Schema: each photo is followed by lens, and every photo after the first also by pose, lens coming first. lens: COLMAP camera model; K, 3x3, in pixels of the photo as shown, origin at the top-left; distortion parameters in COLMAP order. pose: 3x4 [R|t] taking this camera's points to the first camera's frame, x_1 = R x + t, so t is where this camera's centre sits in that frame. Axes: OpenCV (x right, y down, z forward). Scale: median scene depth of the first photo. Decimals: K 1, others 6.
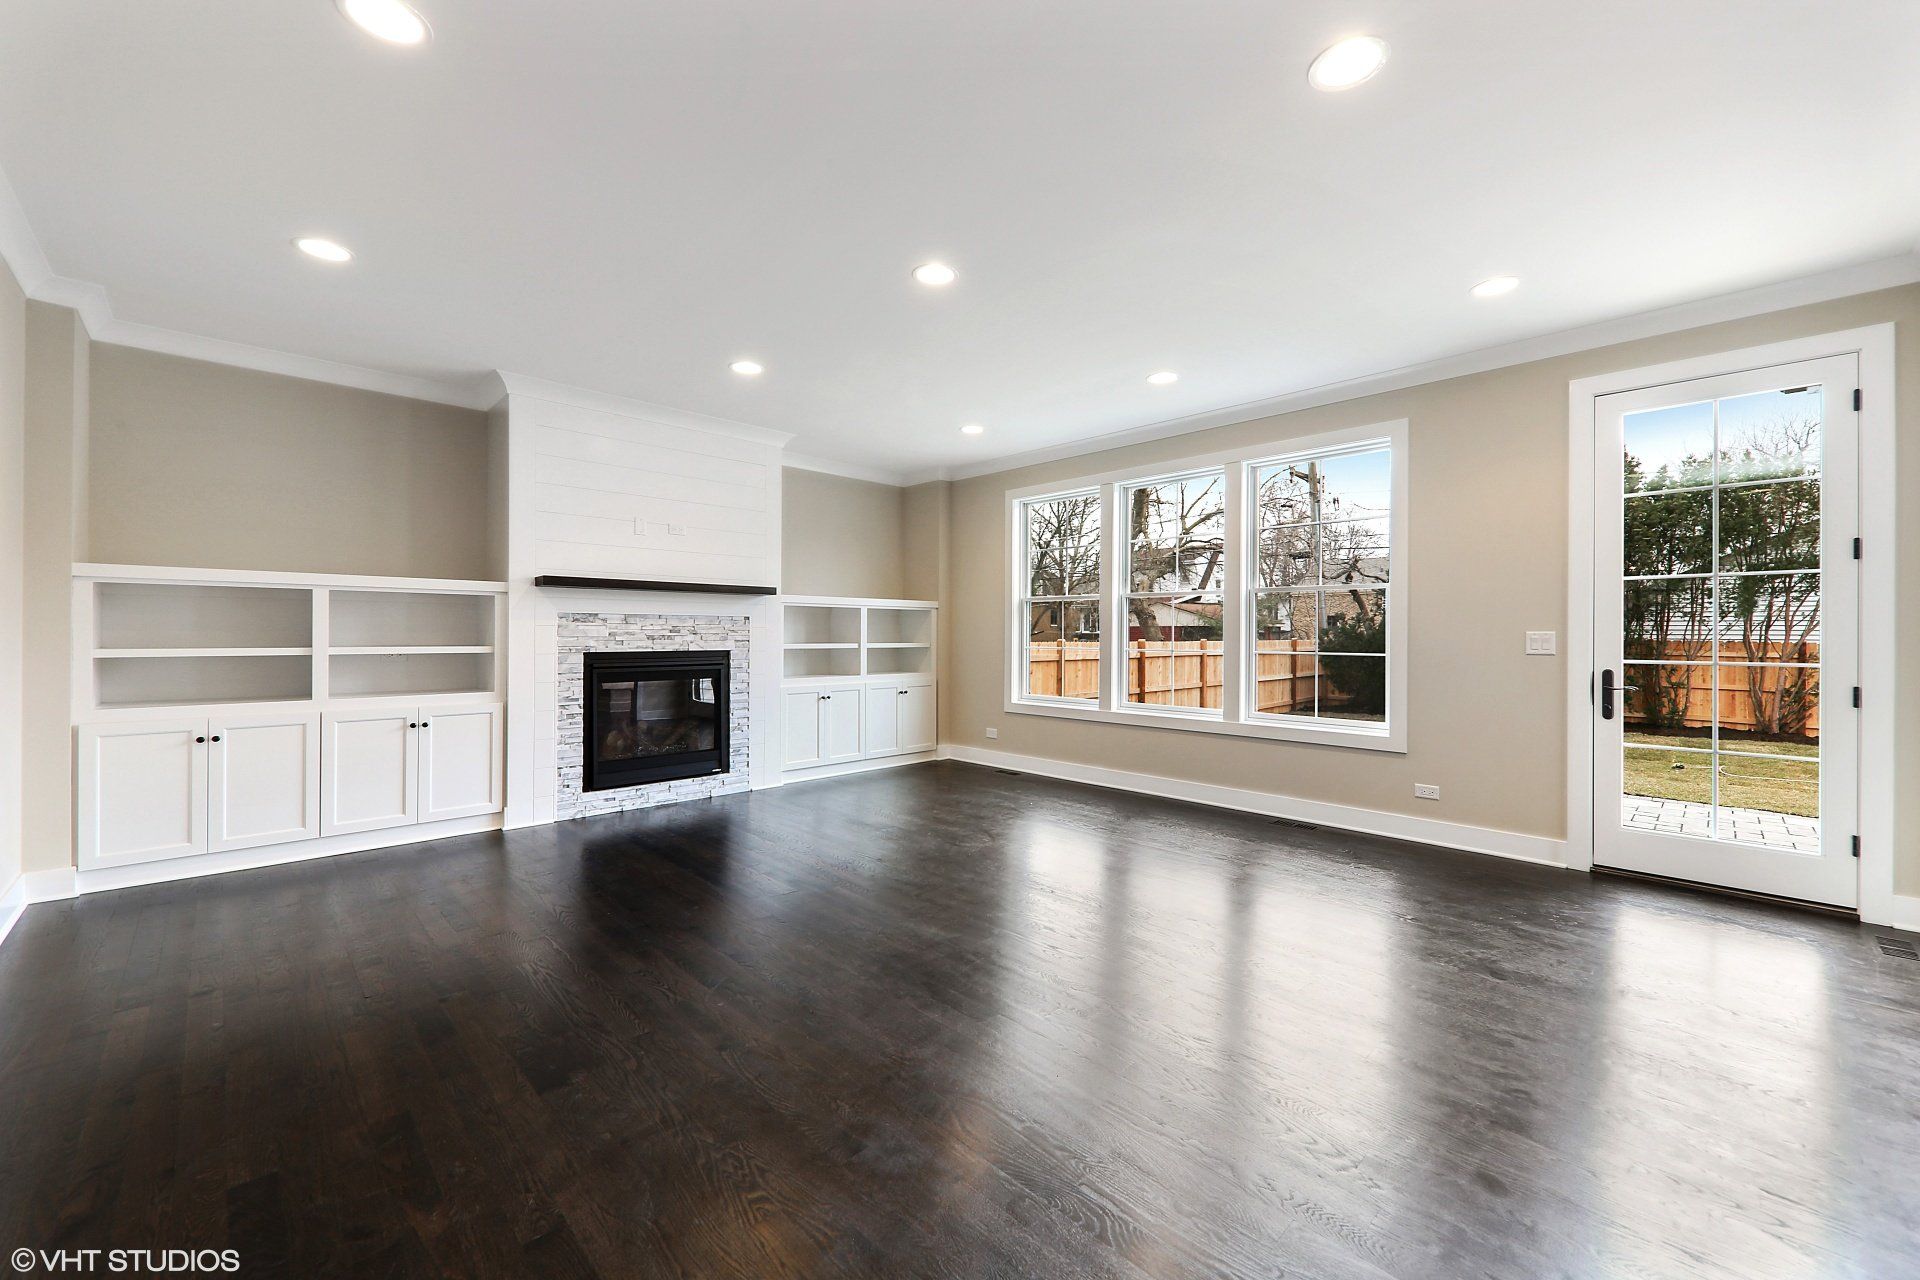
lens RADIAL K [[762.4, 0, 958.0], [0, 762.4, 634.0], [0, 0, 1]] dist [0.007645, 0.000133]
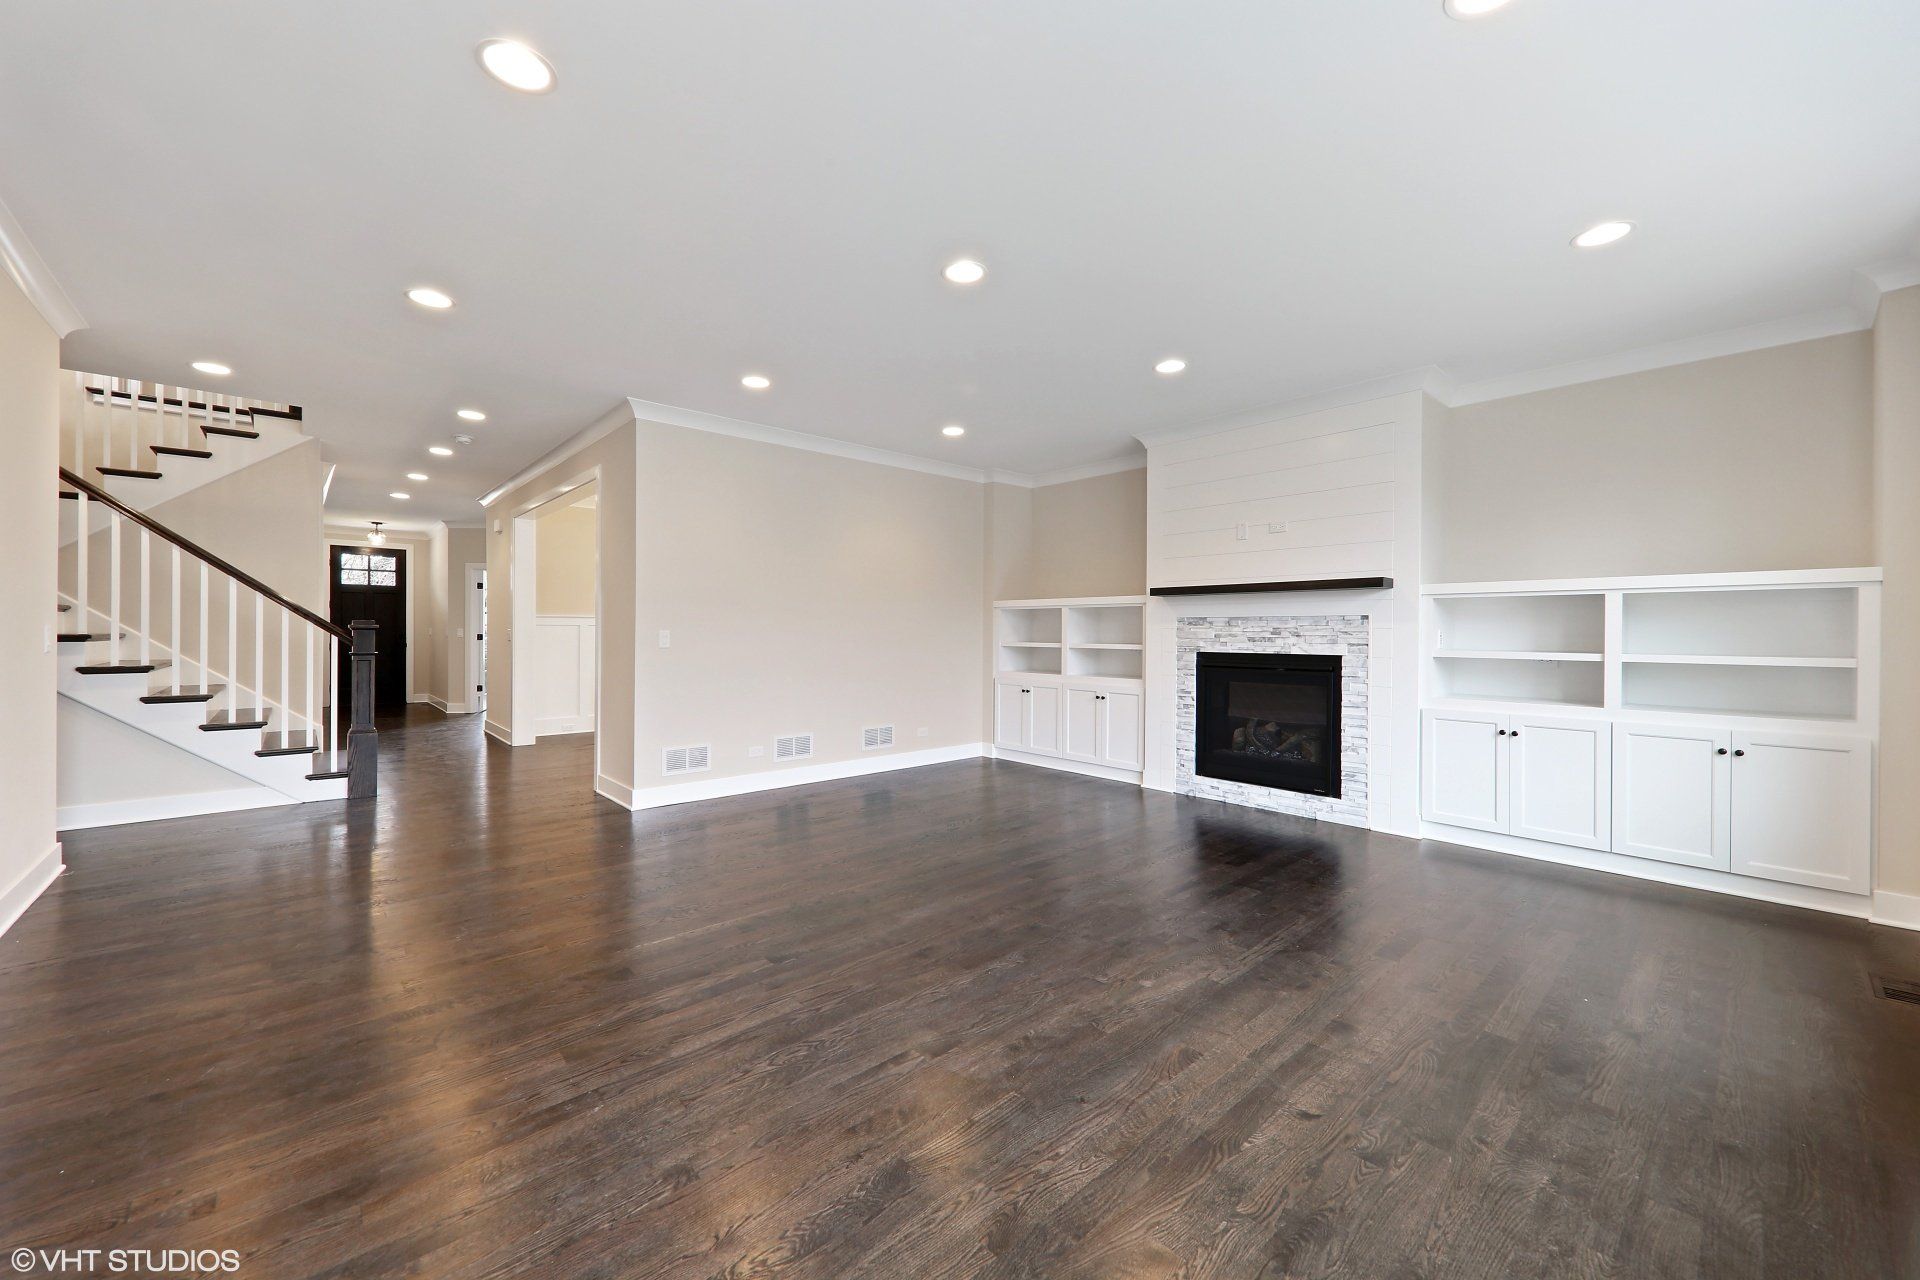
lens RADIAL K [[841.0, 0, 954.3], [0, 841.0, 637.0], [0, 0, 1]] dist [0.004504, 0.000566]
pose [[-0.107904, -0.000232, -0.994161, 0.750193], [-0.006463, 0.999979, 0.000468, 0.003400], [0.994140, 0.006476, -0.107903, 0.726482]]
